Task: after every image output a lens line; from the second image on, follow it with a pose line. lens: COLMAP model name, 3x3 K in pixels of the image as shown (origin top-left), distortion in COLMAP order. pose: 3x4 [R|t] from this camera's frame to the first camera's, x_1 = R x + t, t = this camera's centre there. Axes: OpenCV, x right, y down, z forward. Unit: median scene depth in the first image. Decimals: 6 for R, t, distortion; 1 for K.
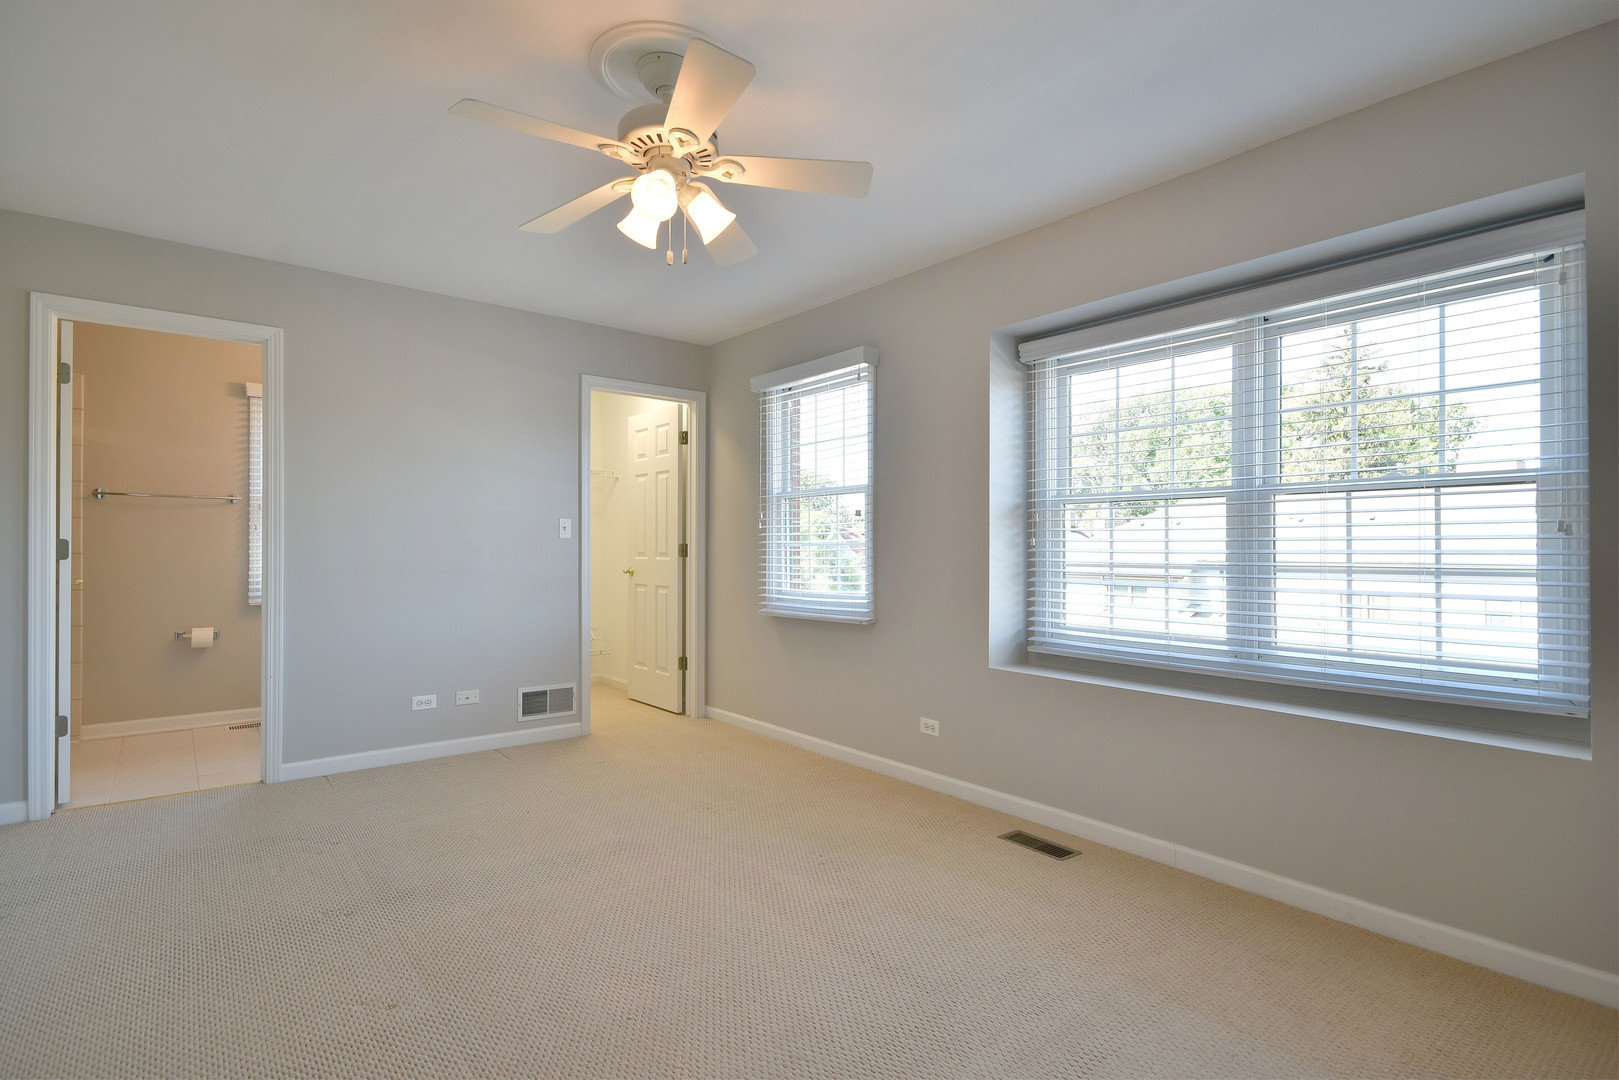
lens RADIAL K [[782.4, 0, 803.6], [0, 782.4, 537.1], [0, 0, 1]] dist [0.001607, 0.000282]
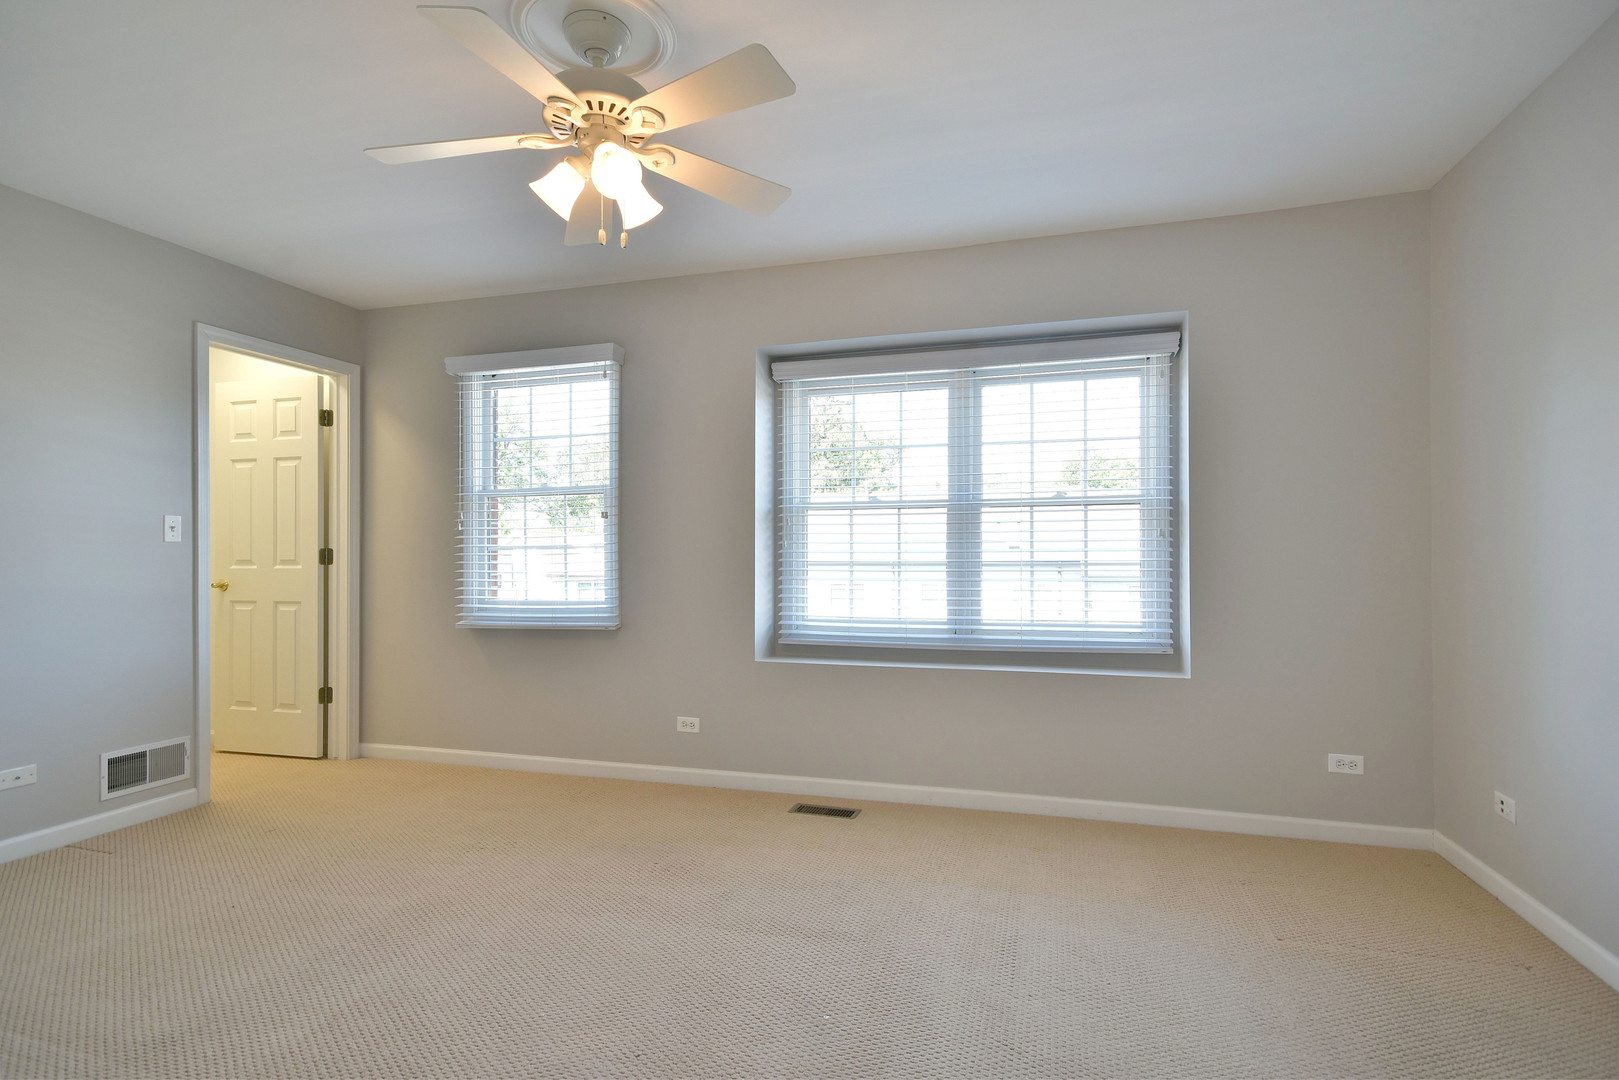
lens RADIAL K [[788.6, 0, 809.5], [0, 788.6, 540.0], [0, 0, 1]] dist [-0.001460, -0.000335]
pose [[0.821819, -0.001536, 0.569746, -0.308233], [0.000652, 0.999998, 0.001755, -0.001521], [-0.569748, -0.001071, 0.821819, 0.061802]]
